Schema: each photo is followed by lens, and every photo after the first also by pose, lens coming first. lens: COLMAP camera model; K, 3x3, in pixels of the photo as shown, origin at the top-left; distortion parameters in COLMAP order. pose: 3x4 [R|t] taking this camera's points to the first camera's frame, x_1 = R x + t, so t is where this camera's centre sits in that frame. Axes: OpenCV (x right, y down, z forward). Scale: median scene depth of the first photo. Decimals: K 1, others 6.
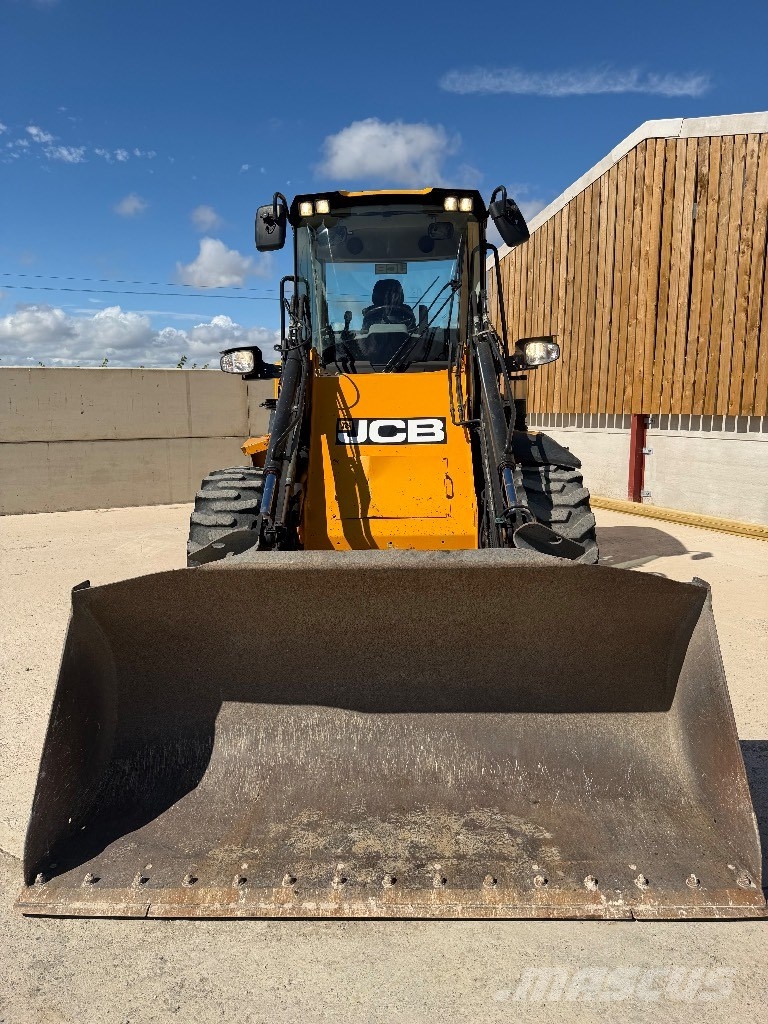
lens RADIAL K [[724.7, 0, 377.6], [0, 724.7, 516.0], [0, 0, 1]] dist [0.061403, -0.076896]
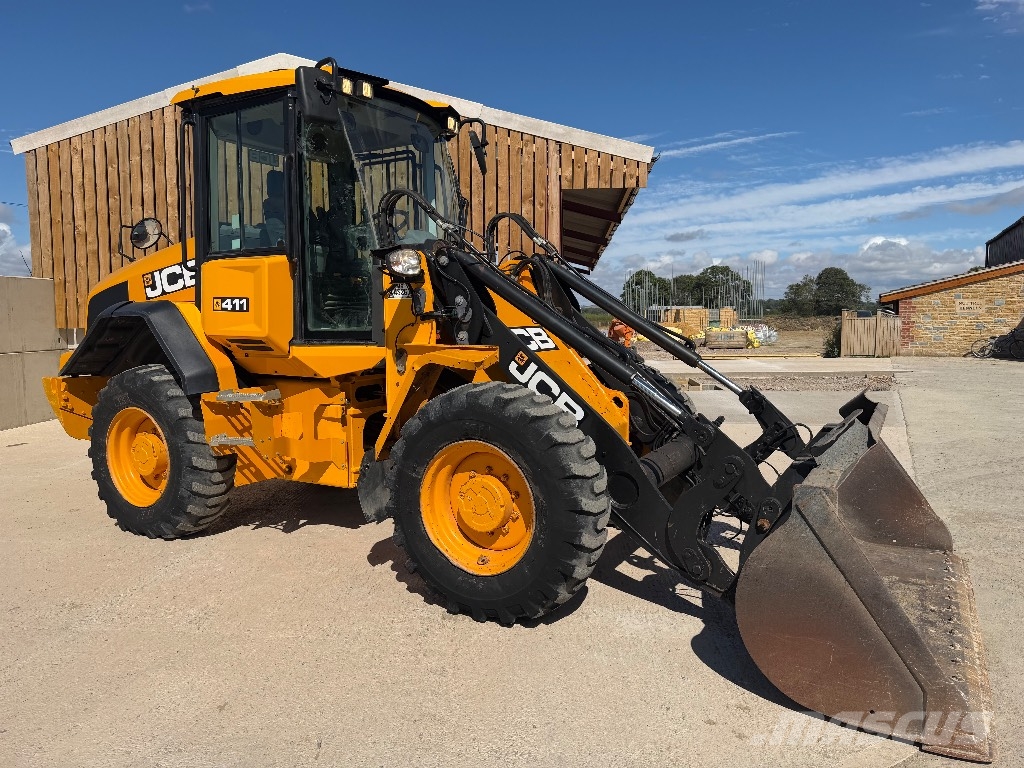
lens RADIAL K [[724.7, 0, 508.3], [0, 724.7, 388.7], [0, 0, 1]] dist [0.061403, -0.076896]
pose [[0.469779, -0.081221, 0.879040, -0.904254], [0.136152, 0.990510, 0.018757, -0.070593], [-0.872221, 0.110872, 0.476380, 0.539666]]
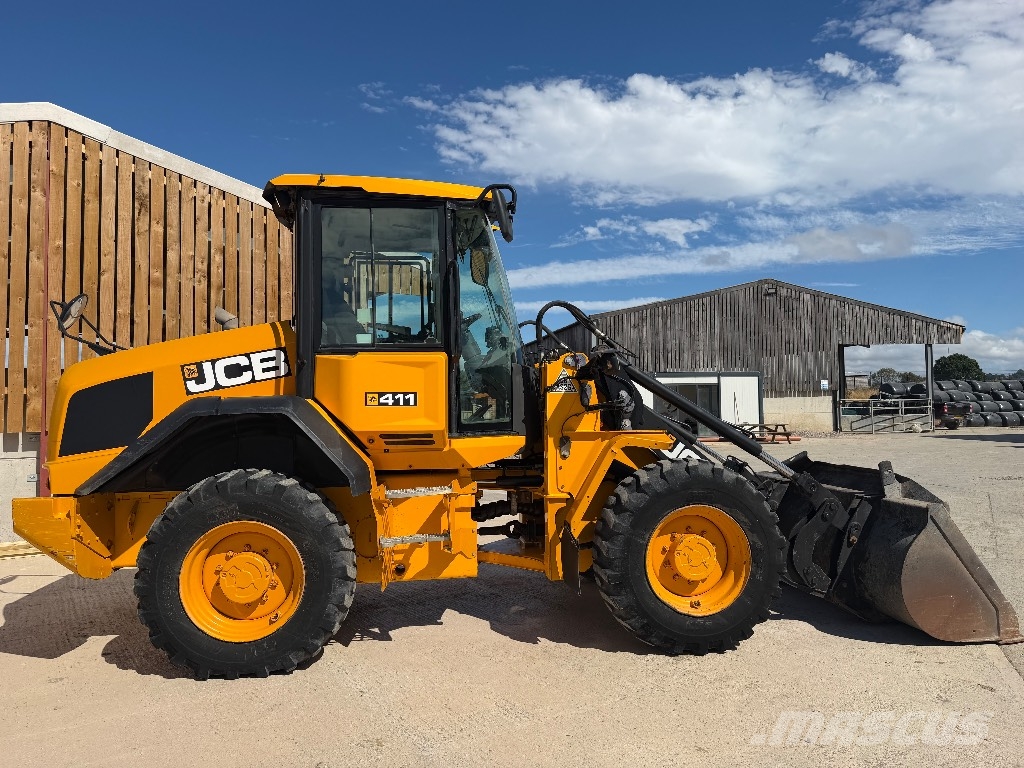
lens RADIAL K [[718.5, 0, 512.0], [0, 718.5, 384.0], [0, 0, 1]] dist [0.064716, -0.074701]
pose [[-0.178010, 0.041744, 0.983143, -1.175061], [0.169571, 0.985455, -0.011139, -0.202808], [-0.969308, 0.164729, -0.182499, 1.369100]]
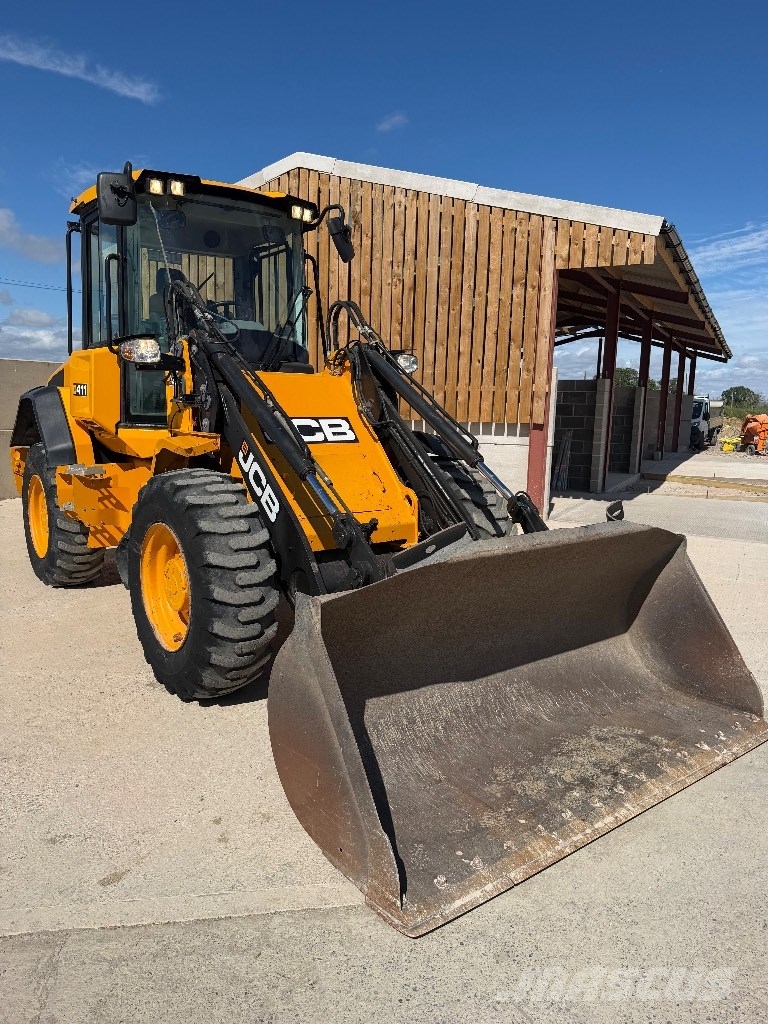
lens RADIAL K [[728.2, 0, 384.0], [0, 728.2, 512.0], [0, 0, 1]] dist [0.051157, -0.036187]
pose [[0.772265, -0.069268, 0.631513, -0.559699], [0.070382, 0.997248, 0.023316, -0.018667], [-0.631390, 0.026441, 0.775014, 0.136816]]
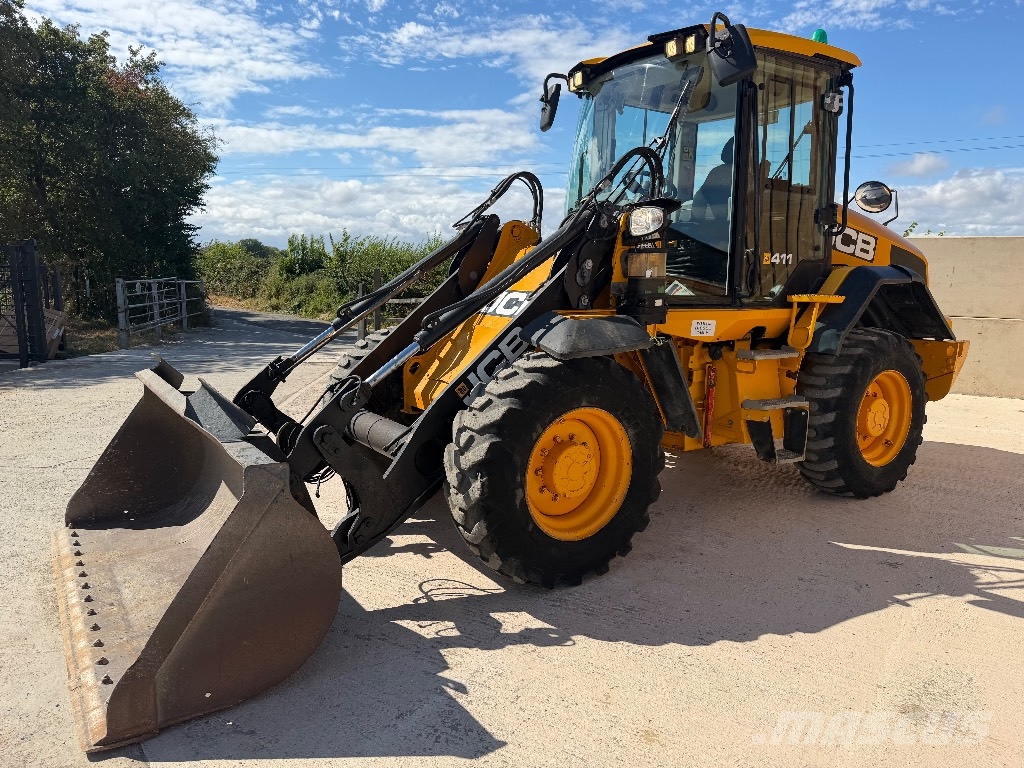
lens RADIAL K [[724.7, 0, 508.3], [0, 724.7, 388.7], [0, 0, 1]] dist [0.061403, -0.076896]
pose [[0.580067, 0.153633, -0.799949, 0.836885], [-0.149251, 0.985473, 0.081037, -0.081708], [0.800778, 0.072386, 0.594571, 0.407402]]
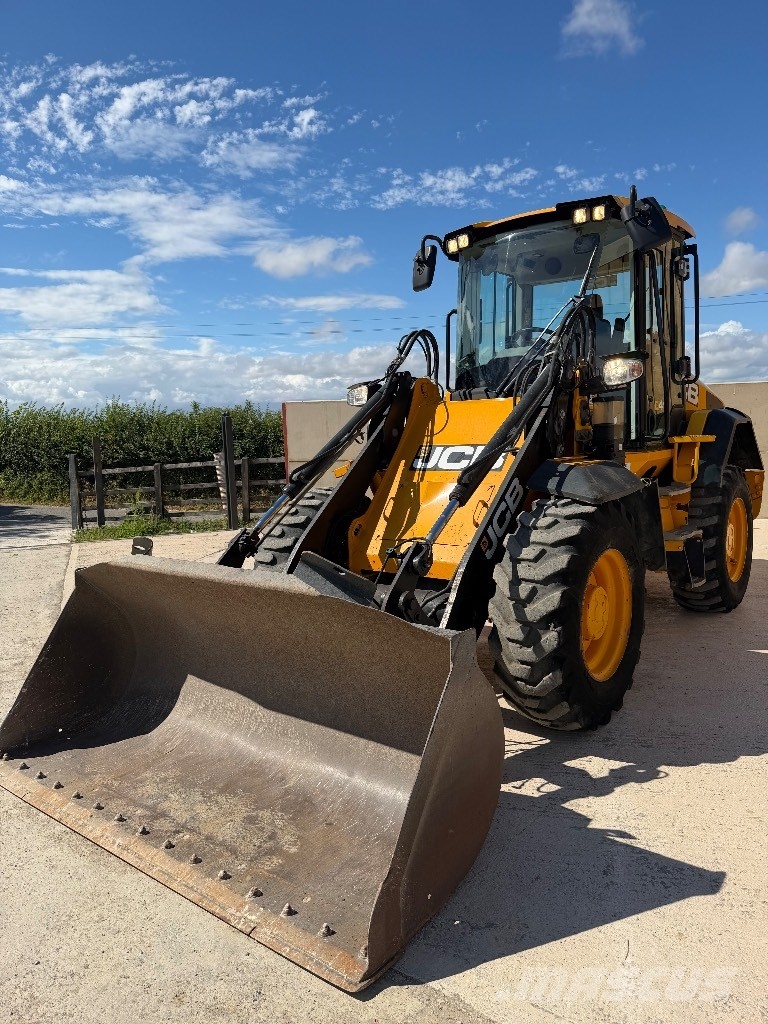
lens RADIAL K [[724.7, 0, 377.6], [0, 724.7, 516.0], [0, 0, 1]] dist [0.061403, -0.076896]
pose [[0.799826, 0.061516, -0.597071, 0.537879], [-0.073989, 0.997252, 0.003632, -0.031110], [0.595654, 0.041272, 0.802180, 0.123272]]
